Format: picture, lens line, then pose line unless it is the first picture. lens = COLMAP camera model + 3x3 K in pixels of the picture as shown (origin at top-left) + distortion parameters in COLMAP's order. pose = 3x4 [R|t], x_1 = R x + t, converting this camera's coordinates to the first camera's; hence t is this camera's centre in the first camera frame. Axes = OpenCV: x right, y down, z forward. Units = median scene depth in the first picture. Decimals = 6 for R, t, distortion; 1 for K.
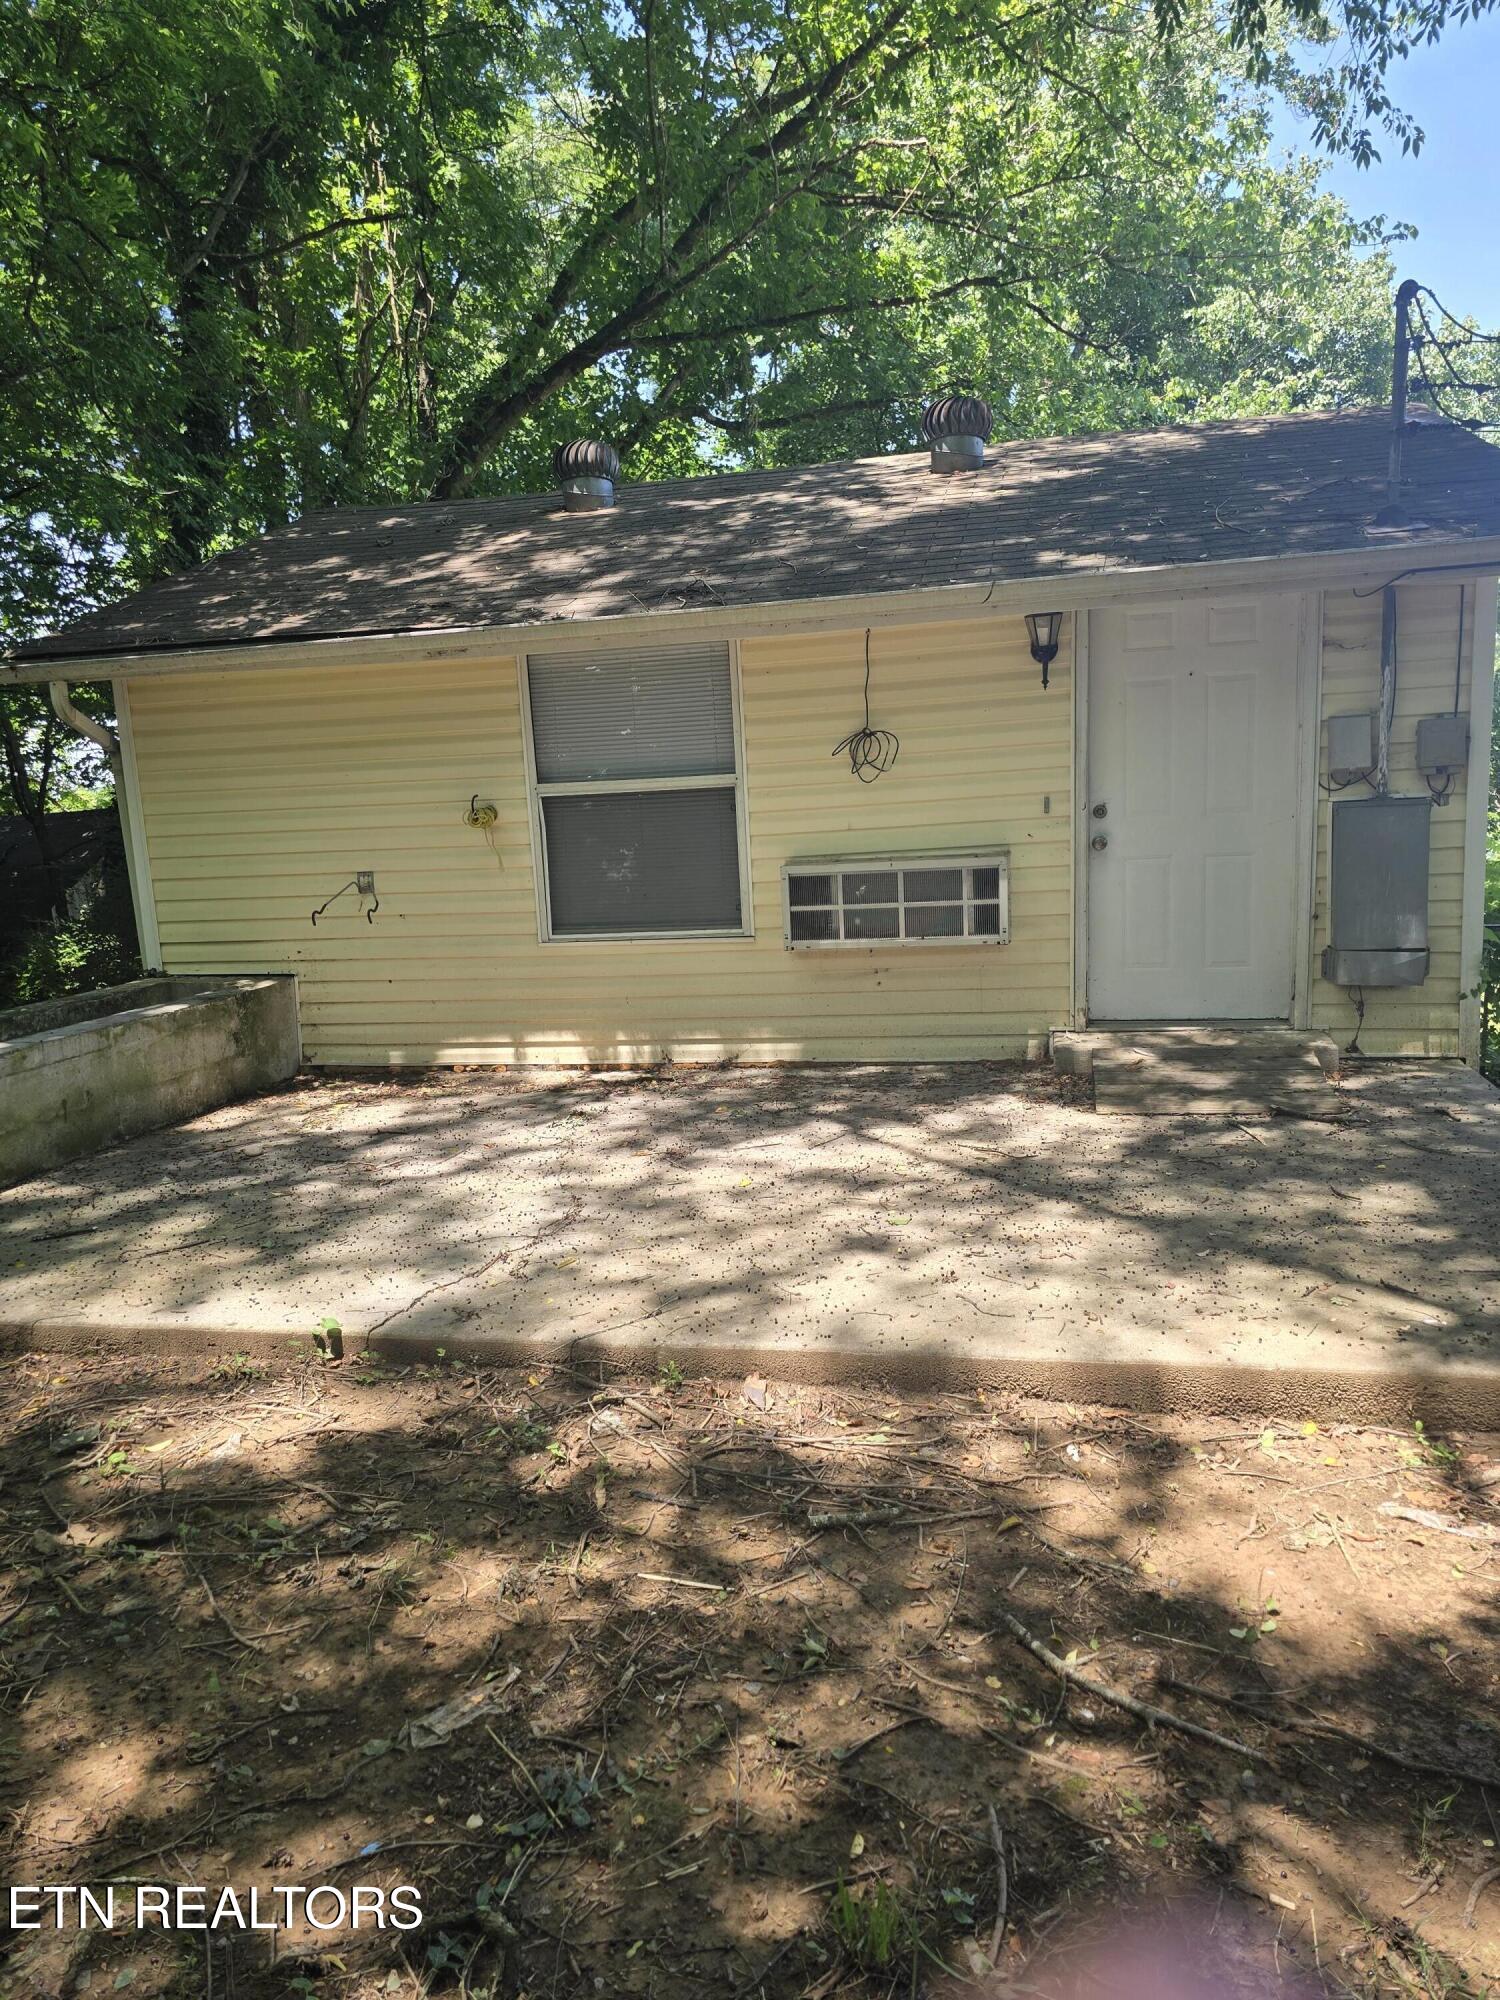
lens RADIAL K [[1344.6, 0, 750.0], [0, 1344.6, 1000.0], [0, 0, 1]] dist [-0.003062, -0.000553]
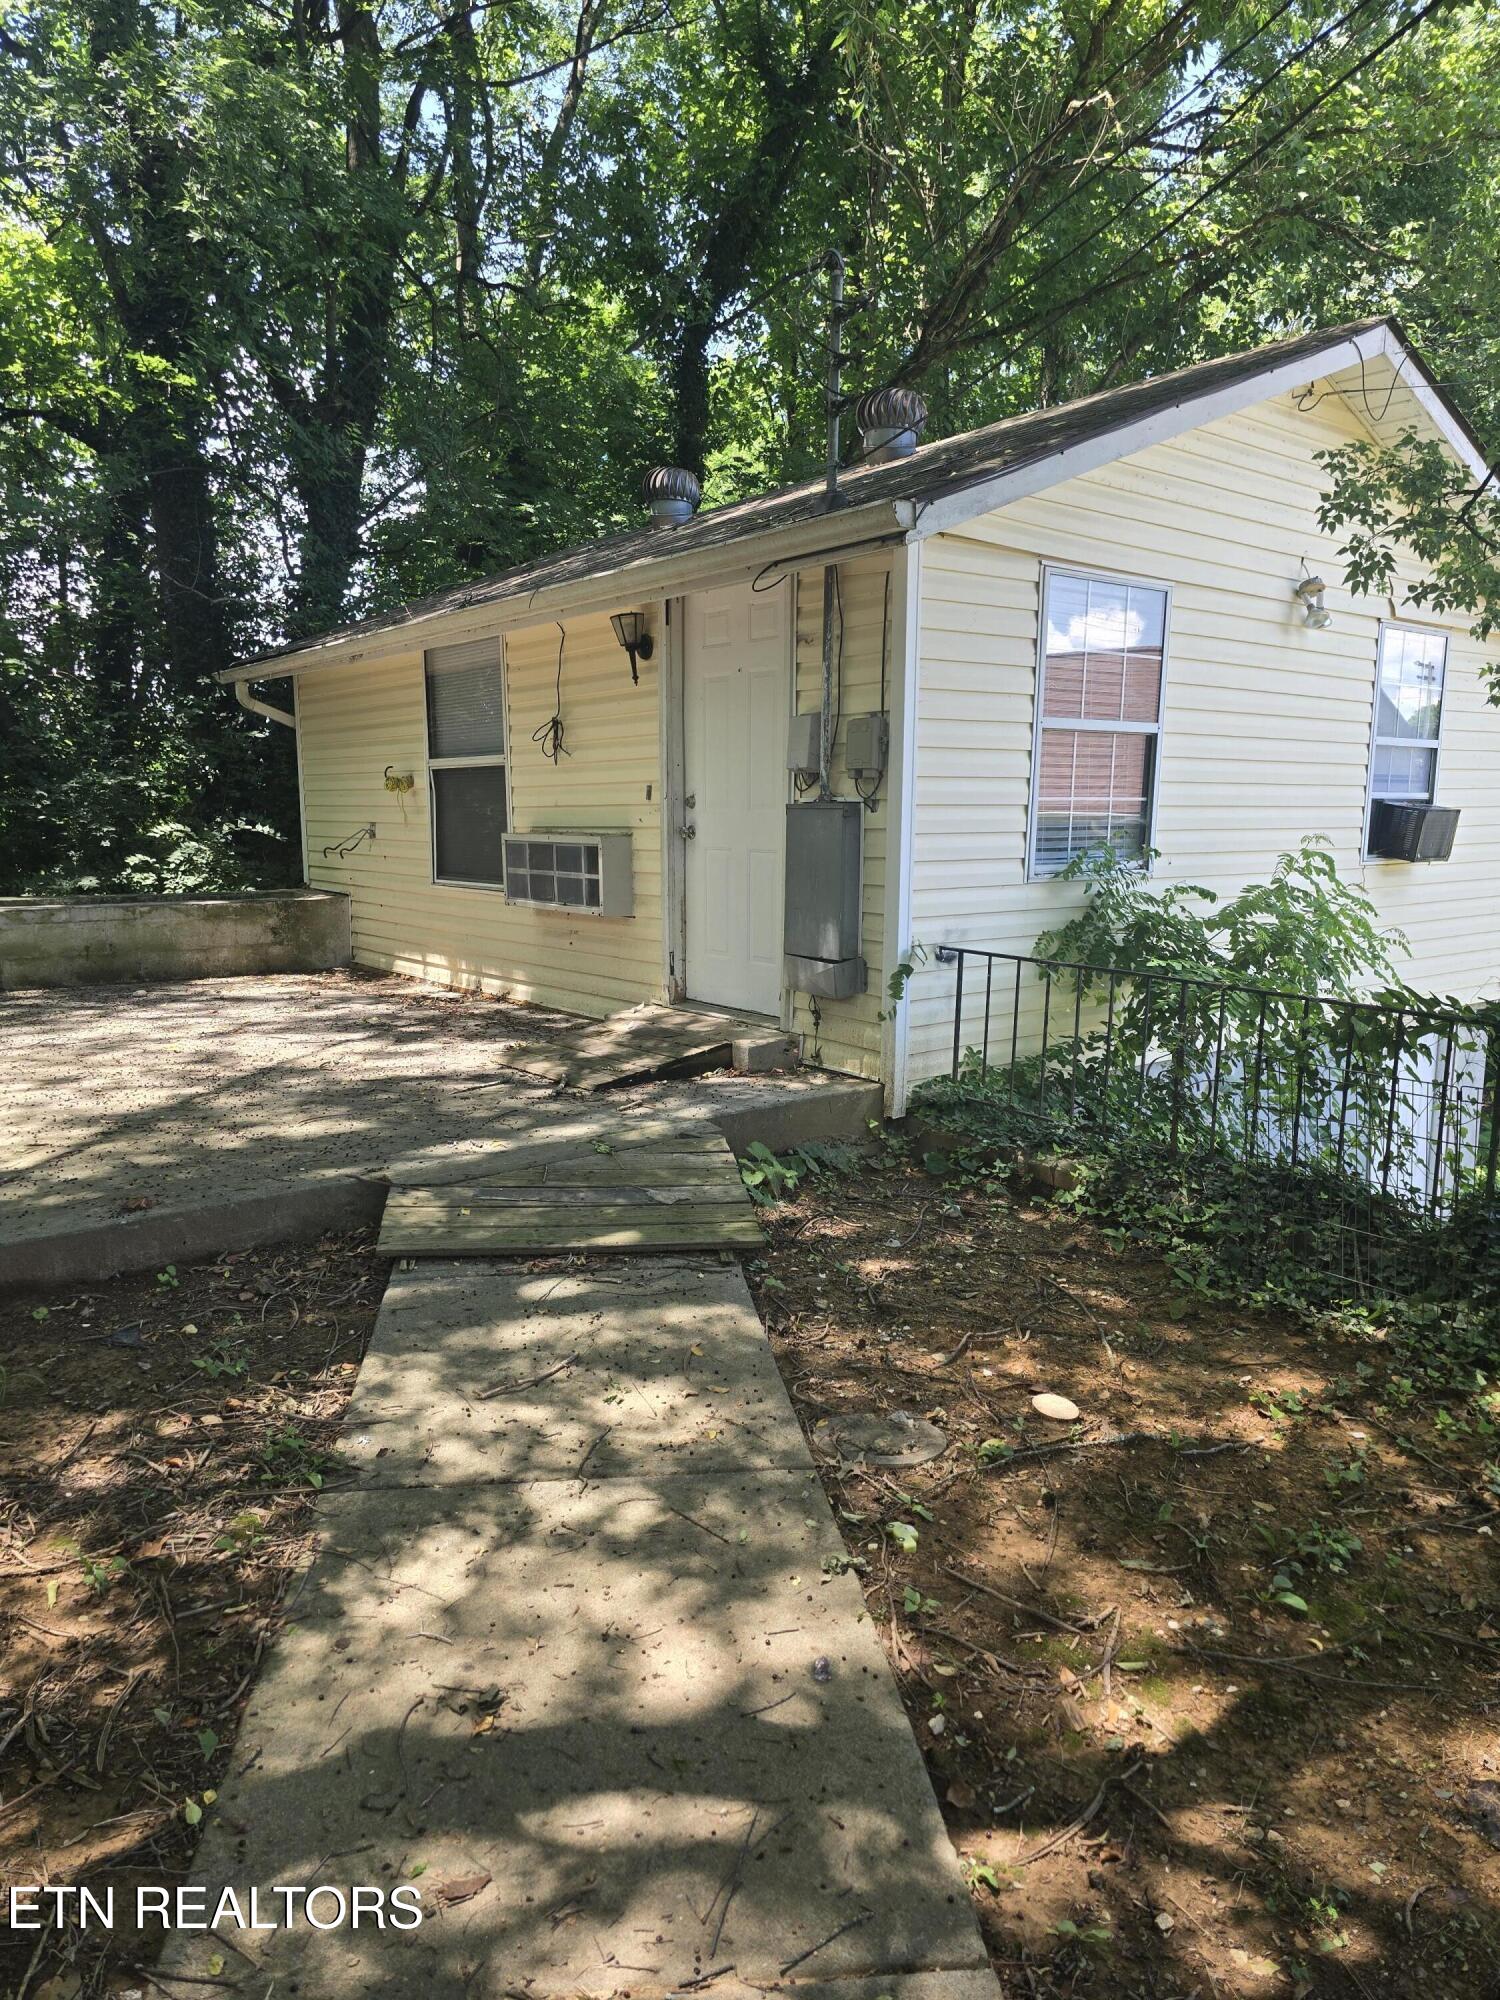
lens RADIAL K [[1321.1, 0, 750.0], [0, 1321.1, 1000.0], [0, 0, 1]] dist [0.051902, -0.000587]
pose [[0.795866, 0.144989, -0.587857, 0.943778], [-0.142349, 0.988497, 0.051084, -0.046636], [0.588502, 0.043025, 0.807350, 0.196922]]
